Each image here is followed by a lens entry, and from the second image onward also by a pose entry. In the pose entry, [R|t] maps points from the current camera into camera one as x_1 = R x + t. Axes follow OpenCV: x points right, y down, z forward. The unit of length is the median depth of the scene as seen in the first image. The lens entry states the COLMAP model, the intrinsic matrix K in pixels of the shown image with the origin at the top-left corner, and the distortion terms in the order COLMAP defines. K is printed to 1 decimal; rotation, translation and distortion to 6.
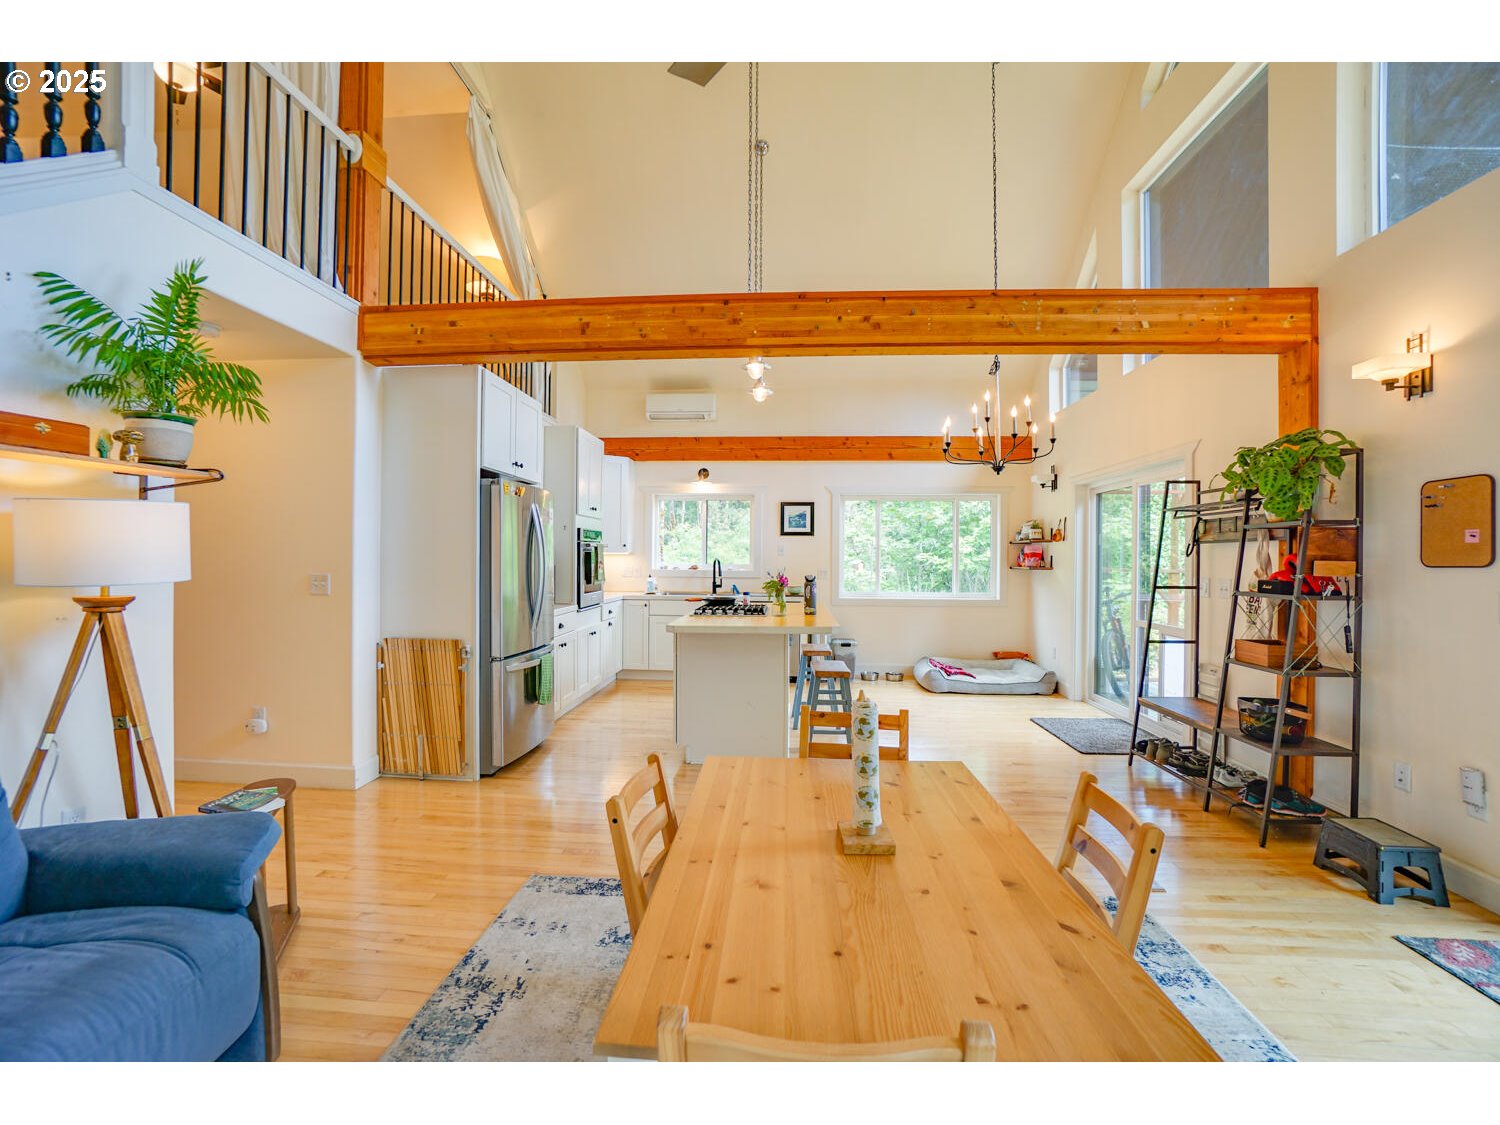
lens RADIAL K [[706.8, 0, 754.7], [0, 706.8, 566.9], [0, 0, 1]] dist [-0.054254, 0.024489]
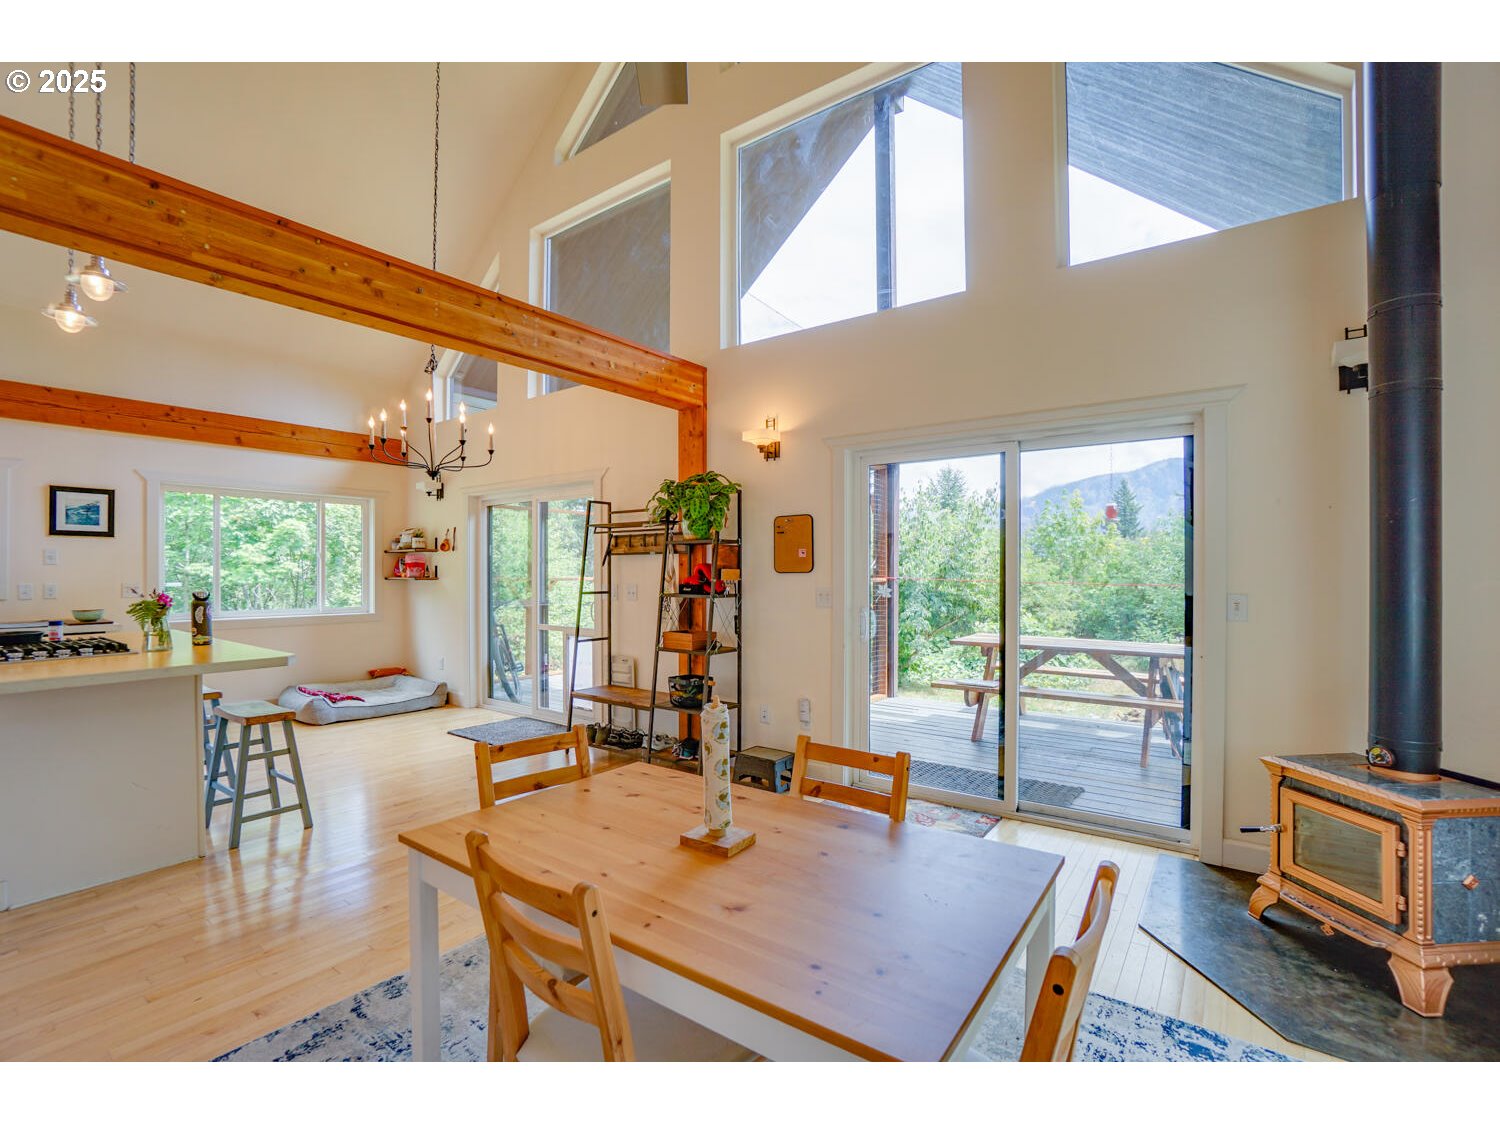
lens RADIAL K [[704.7, 0, 750.1], [0, 704.7, 580.4], [0, 0, 1]] dist [-0.056835, 0.022543]
pose [[0.531338, -0.016323, 0.847003, -0.294290], [0.012498, 0.999857, 0.011429, -0.001491], [-0.847068, 0.004513, 0.531466, 0.179624]]
